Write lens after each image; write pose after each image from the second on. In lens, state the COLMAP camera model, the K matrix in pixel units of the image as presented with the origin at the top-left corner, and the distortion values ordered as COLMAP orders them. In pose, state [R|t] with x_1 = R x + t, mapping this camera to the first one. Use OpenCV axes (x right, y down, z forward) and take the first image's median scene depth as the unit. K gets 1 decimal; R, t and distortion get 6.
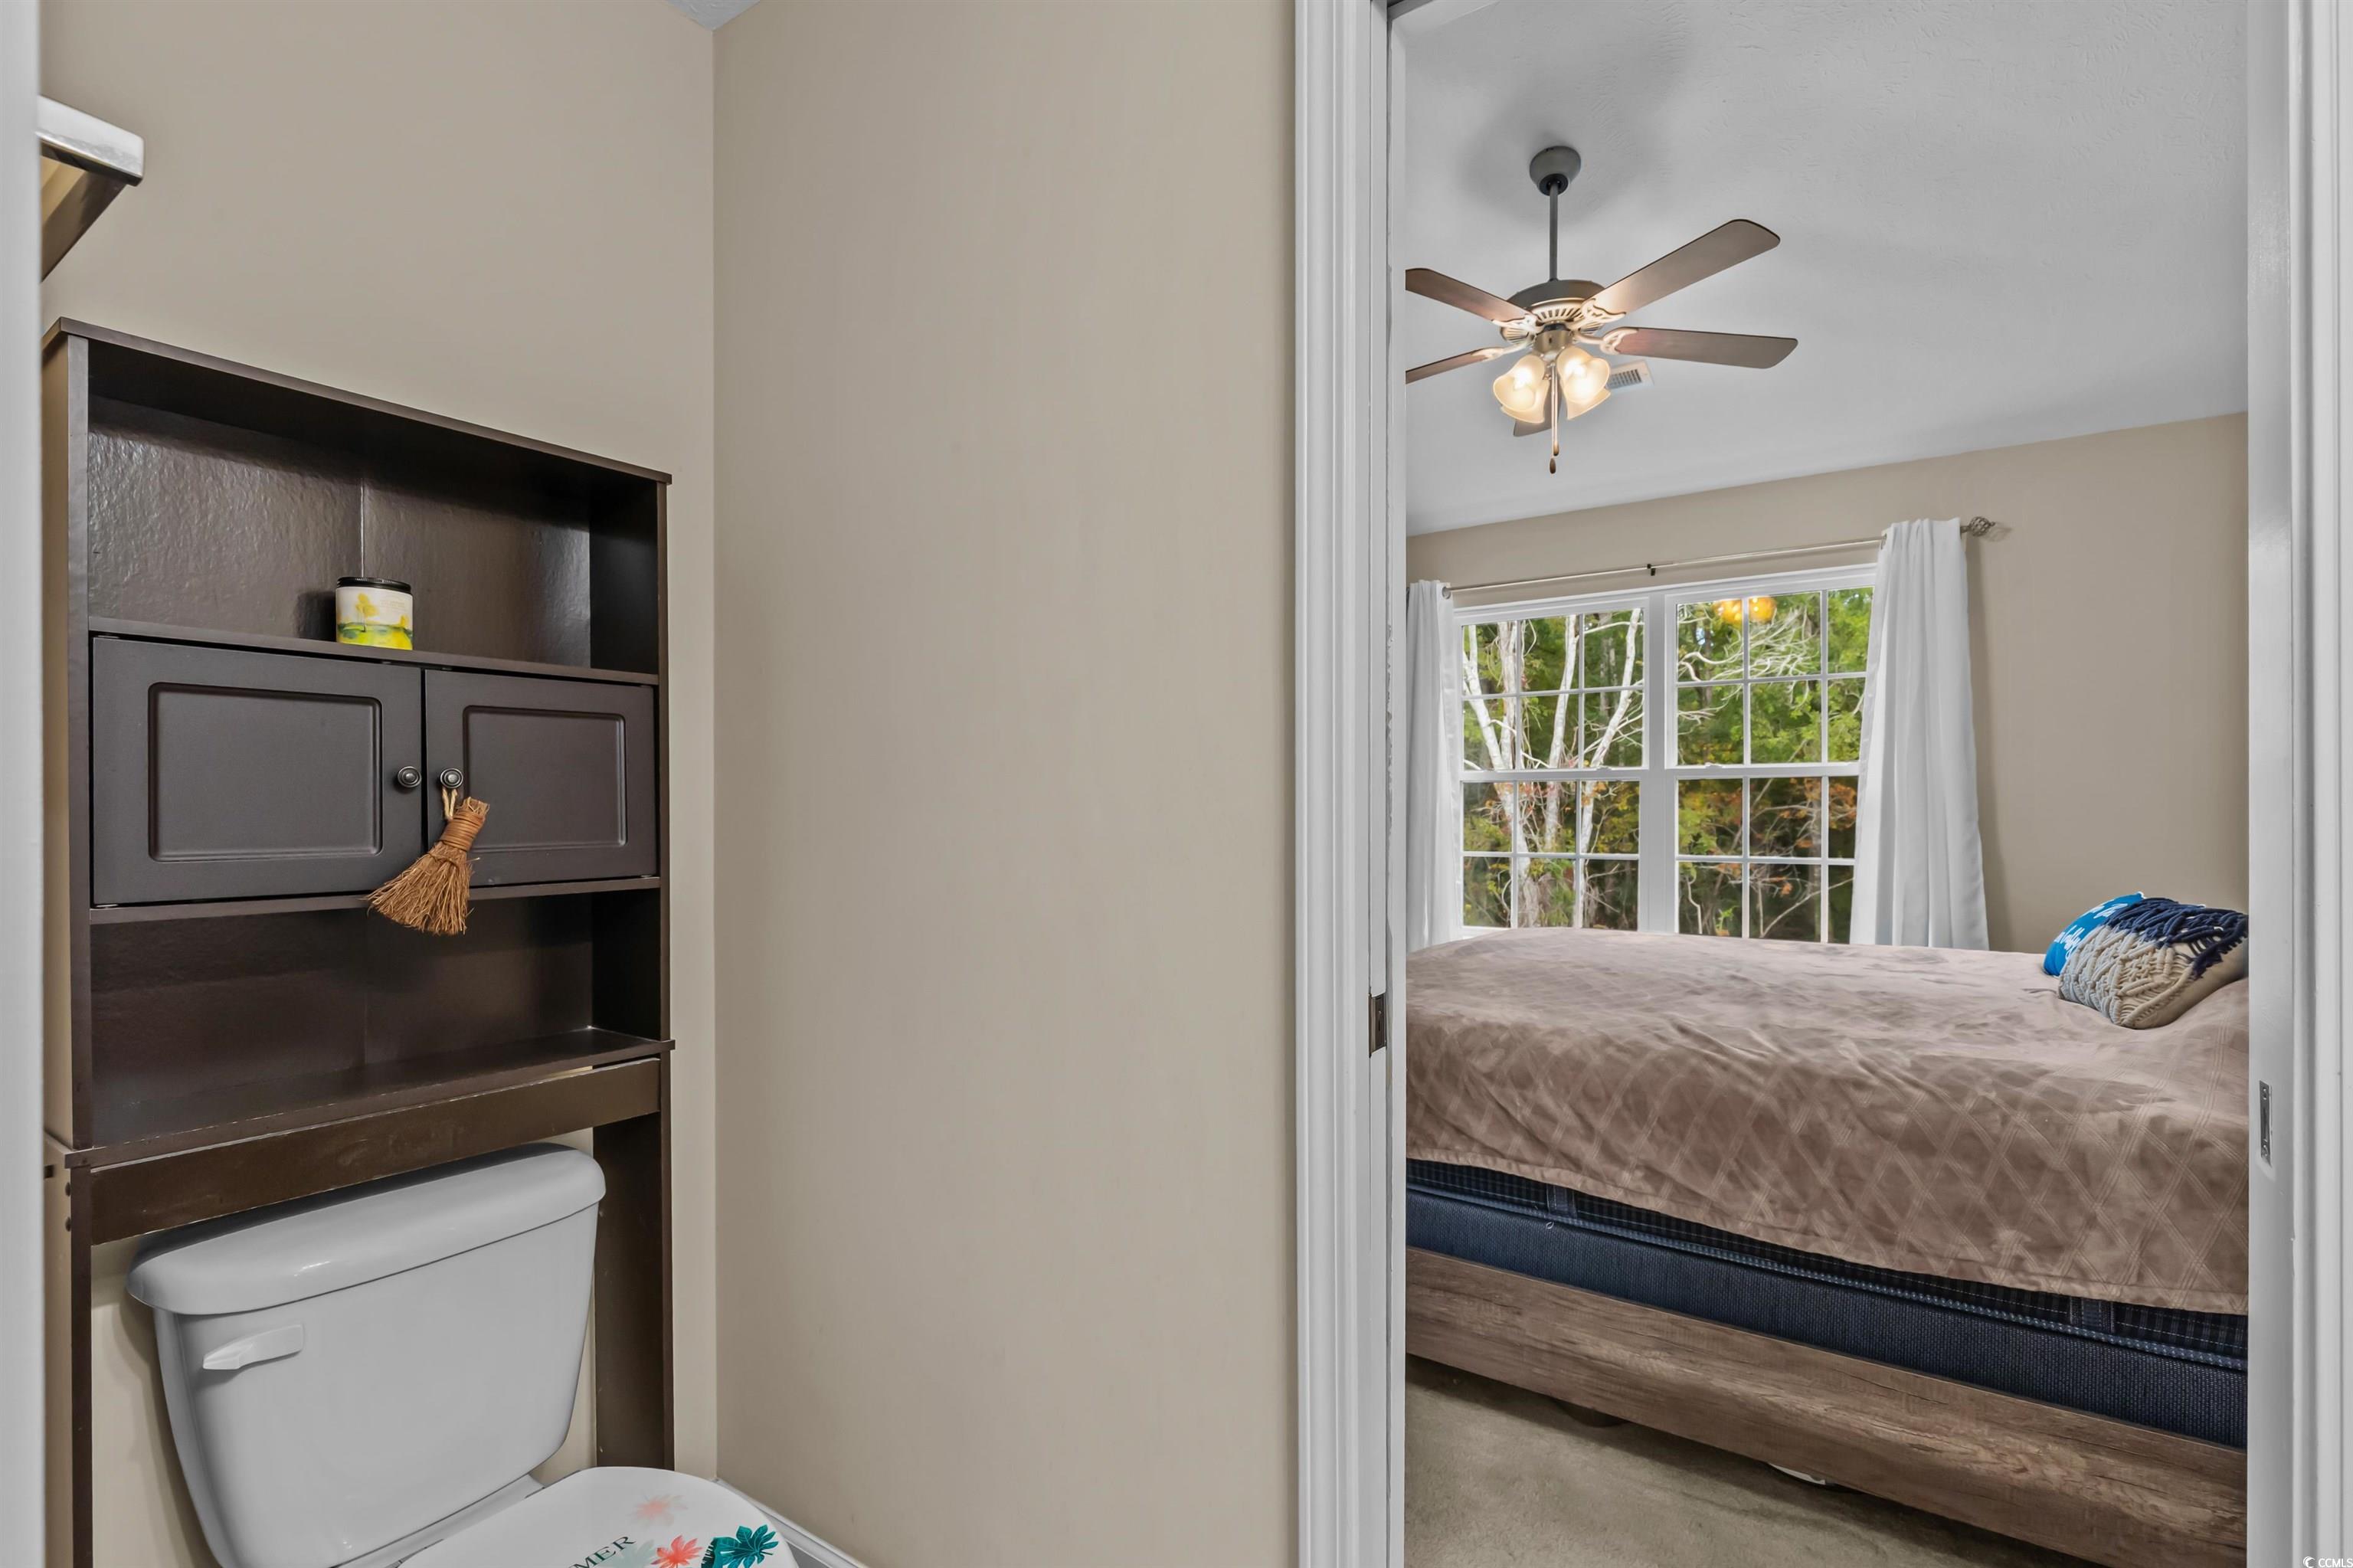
lens RADIAL K [[1075.9, 0, 1158.2], [0, 1075.9, 809.1], [0, 0, 1]] dist [-0.002391, 0.000020]
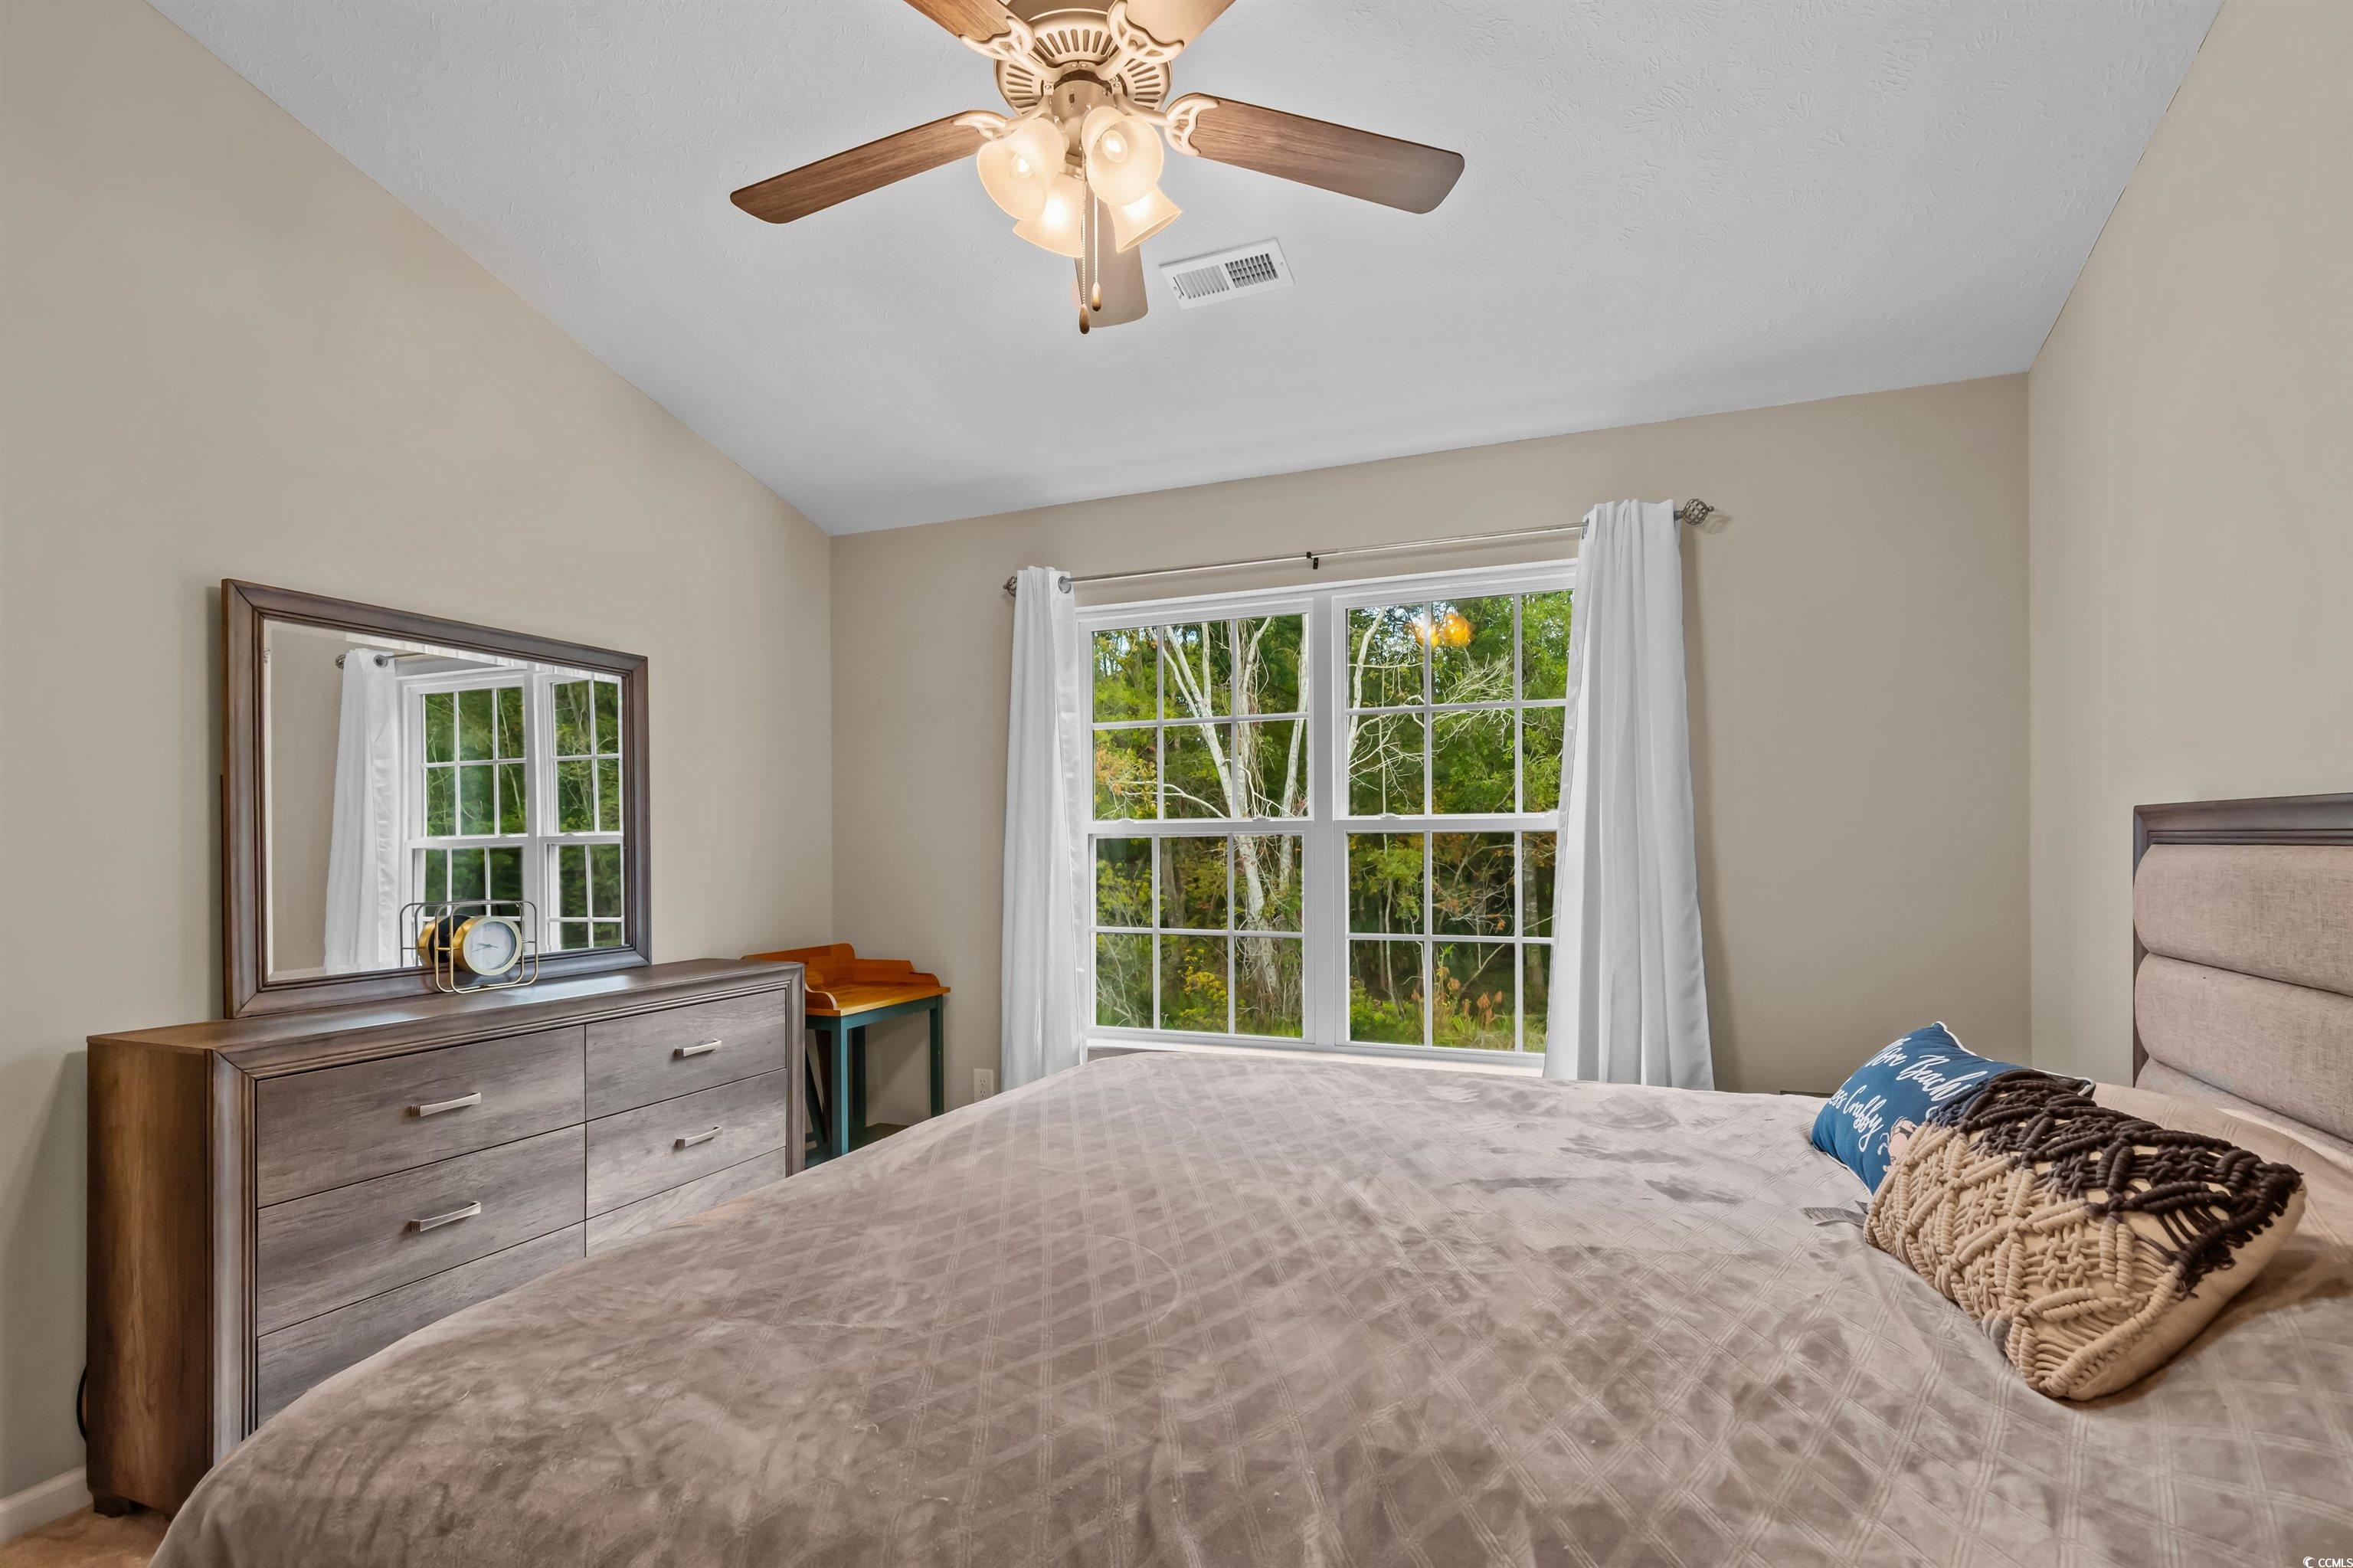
lens RADIAL K [[1076.4, 0, 1153.7], [0, 1076.4, 844.2], [0, 0, 1]] dist [0.001073, 0.000389]
pose [[0.977178, -0.004978, 0.212365, 0.213302], [0.005476, 0.999983, -0.001756, -0.023462], [-0.212352, 0.002879, 0.977189, 0.320552]]
